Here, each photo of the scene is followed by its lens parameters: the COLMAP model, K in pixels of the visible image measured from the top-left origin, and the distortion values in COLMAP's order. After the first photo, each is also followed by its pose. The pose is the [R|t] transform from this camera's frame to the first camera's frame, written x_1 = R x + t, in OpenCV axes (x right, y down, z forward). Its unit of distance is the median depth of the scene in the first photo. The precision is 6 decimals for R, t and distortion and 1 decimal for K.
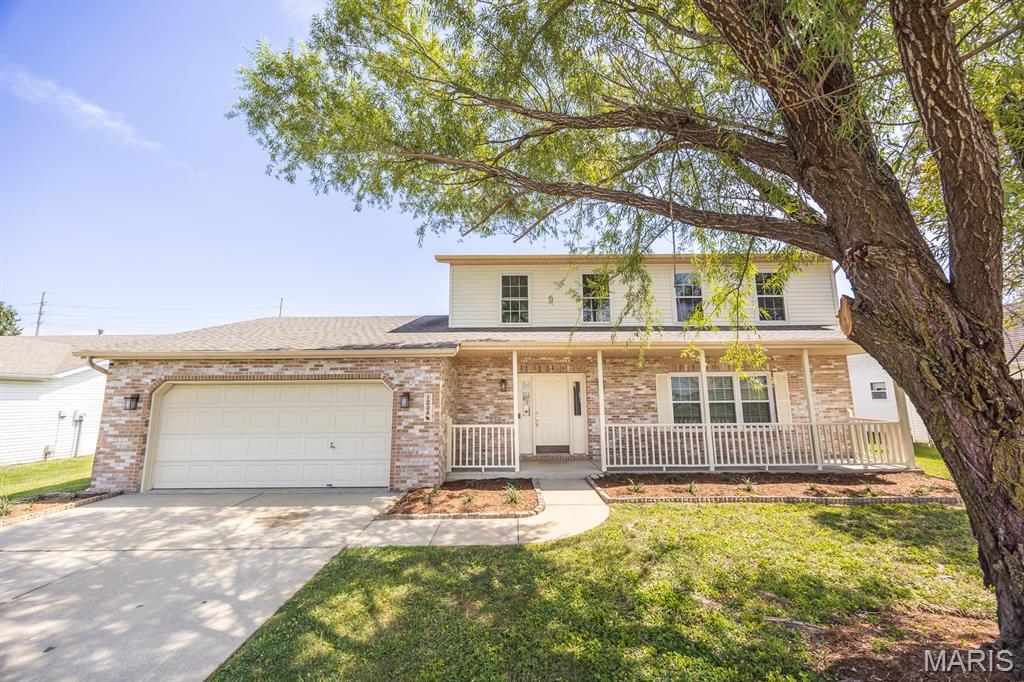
lens RADIAL K [[395.9, 0, 514.8], [0, 395.9, 350.8], [0, 0, 1]] dist [-0.000103, 0.000033]
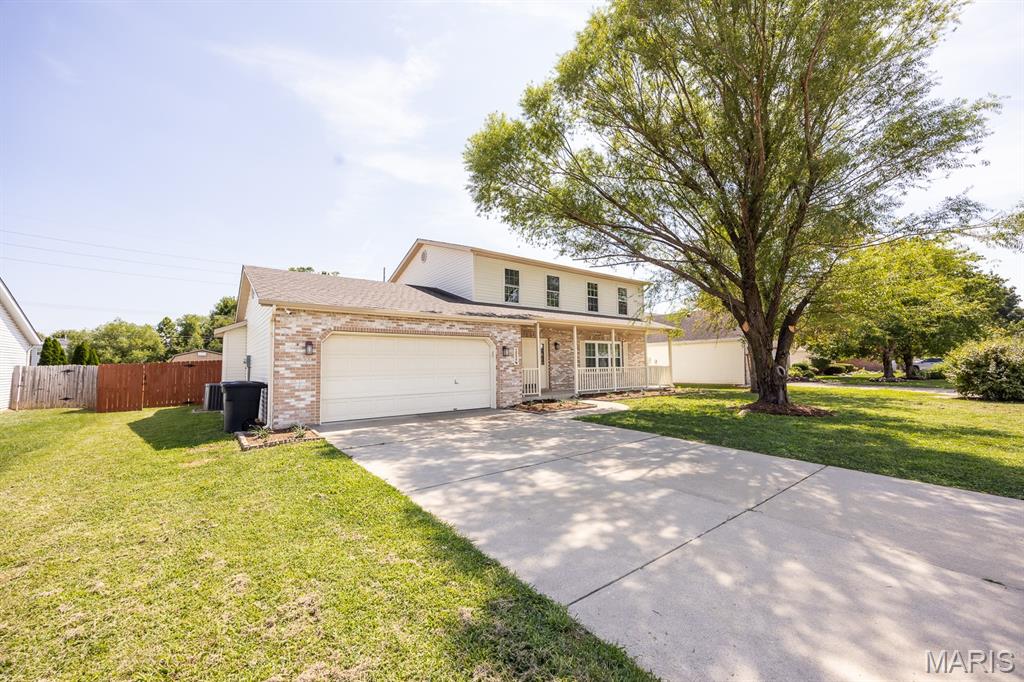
lens RADIAL K [[395.9, 0, 514.8], [0, 395.9, 350.8], [0, 0, 1]] dist [-0.000103, 0.000033]
pose [[0.792209, 0.020659, 0.609900, -1.170392], [-0.070044, 0.995900, 0.057248, 0.030542], [-0.606217, -0.088073, 0.790408, -0.247030]]
